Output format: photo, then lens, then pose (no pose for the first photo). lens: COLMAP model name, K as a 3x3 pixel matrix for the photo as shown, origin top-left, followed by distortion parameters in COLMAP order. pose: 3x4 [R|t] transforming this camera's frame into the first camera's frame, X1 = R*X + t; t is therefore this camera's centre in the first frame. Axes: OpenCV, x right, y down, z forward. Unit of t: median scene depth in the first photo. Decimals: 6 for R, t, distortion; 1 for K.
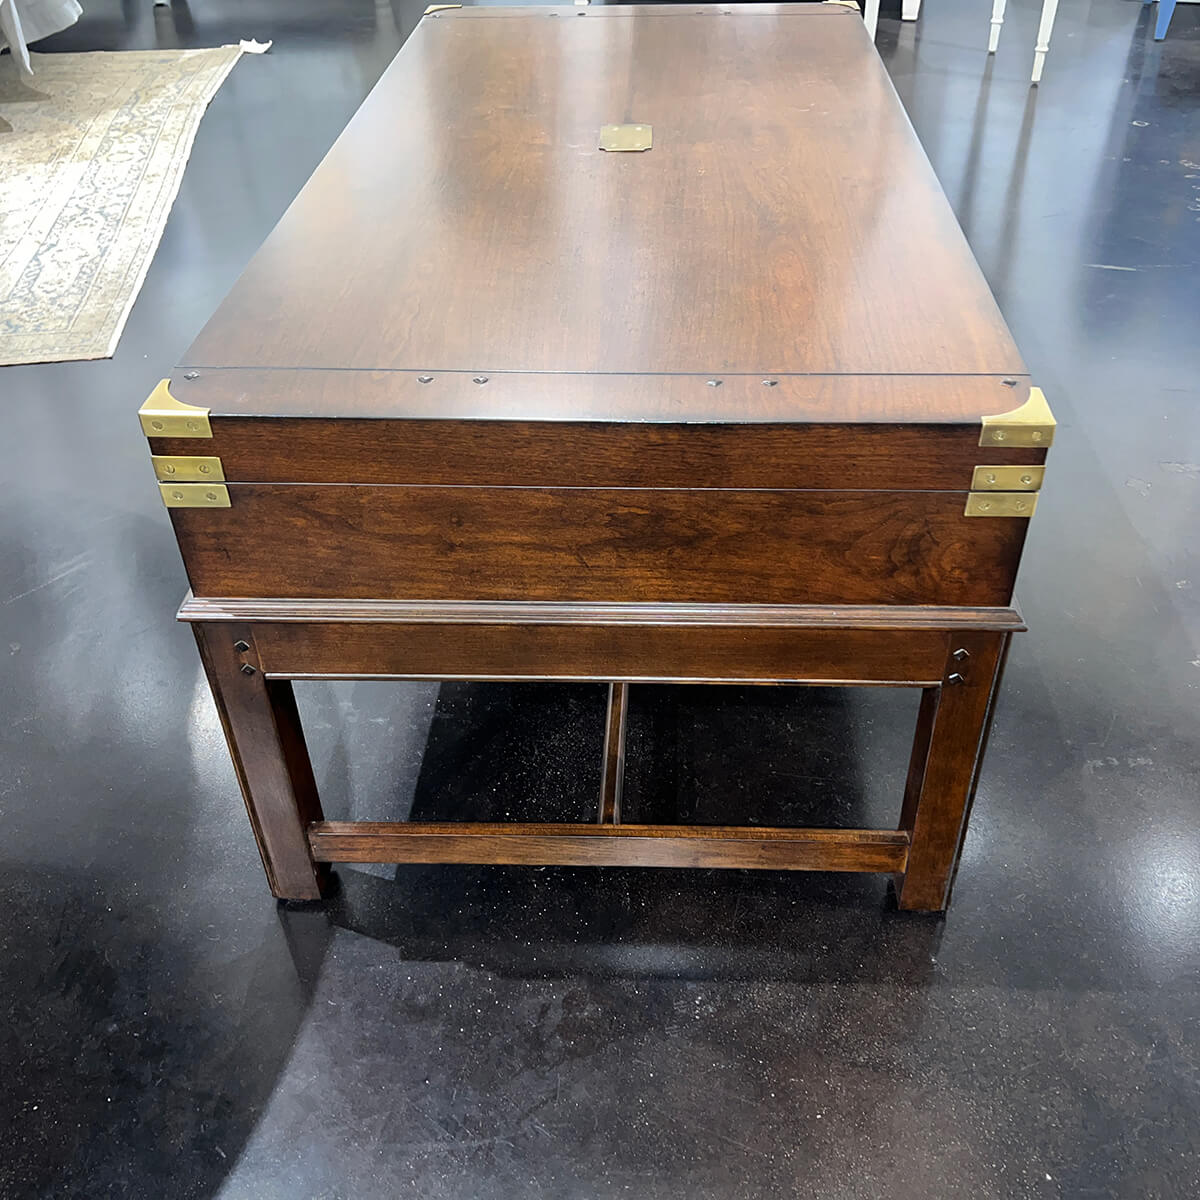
lens RADIAL K [[1334.4, 0, 599.2], [0, 1334.4, 580.8], [0, 0, 1]] dist [0.117023, -0.236409]
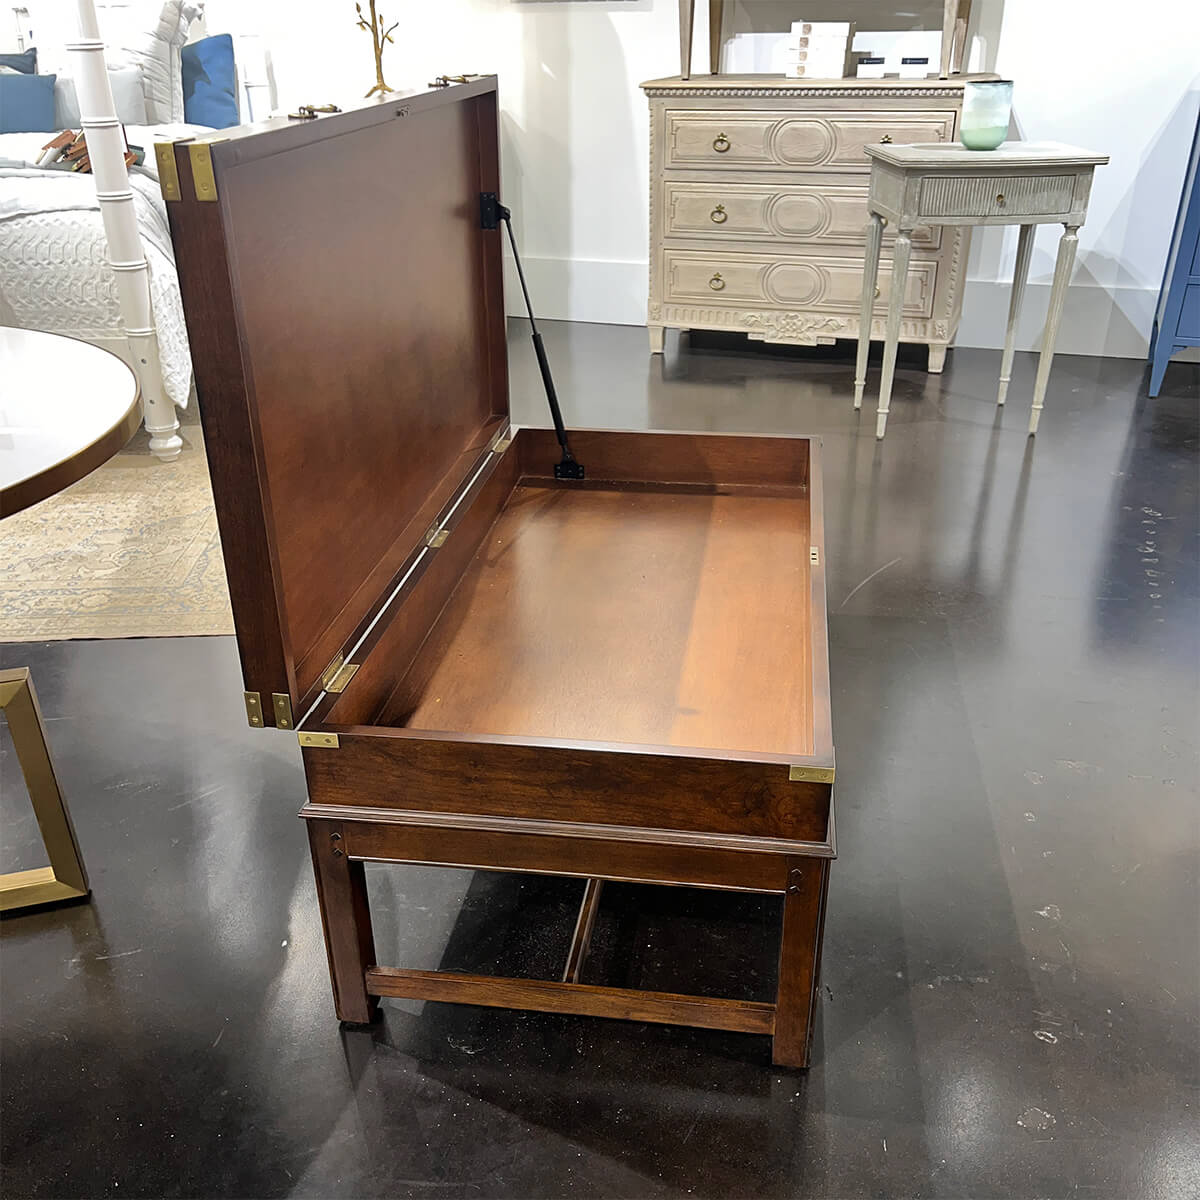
lens RADIAL K [[1334.4, 0, 599.2], [0, 1334.4, 580.8], [0, 0, 1]] dist [0.117023, -0.236409]
pose [[0.996235, 0.049100, -0.071446, 0.137505], [-0.062206, 0.978897, -0.194657, 0.041051], [0.060380, 0.198369, 0.978266, -0.572730]]
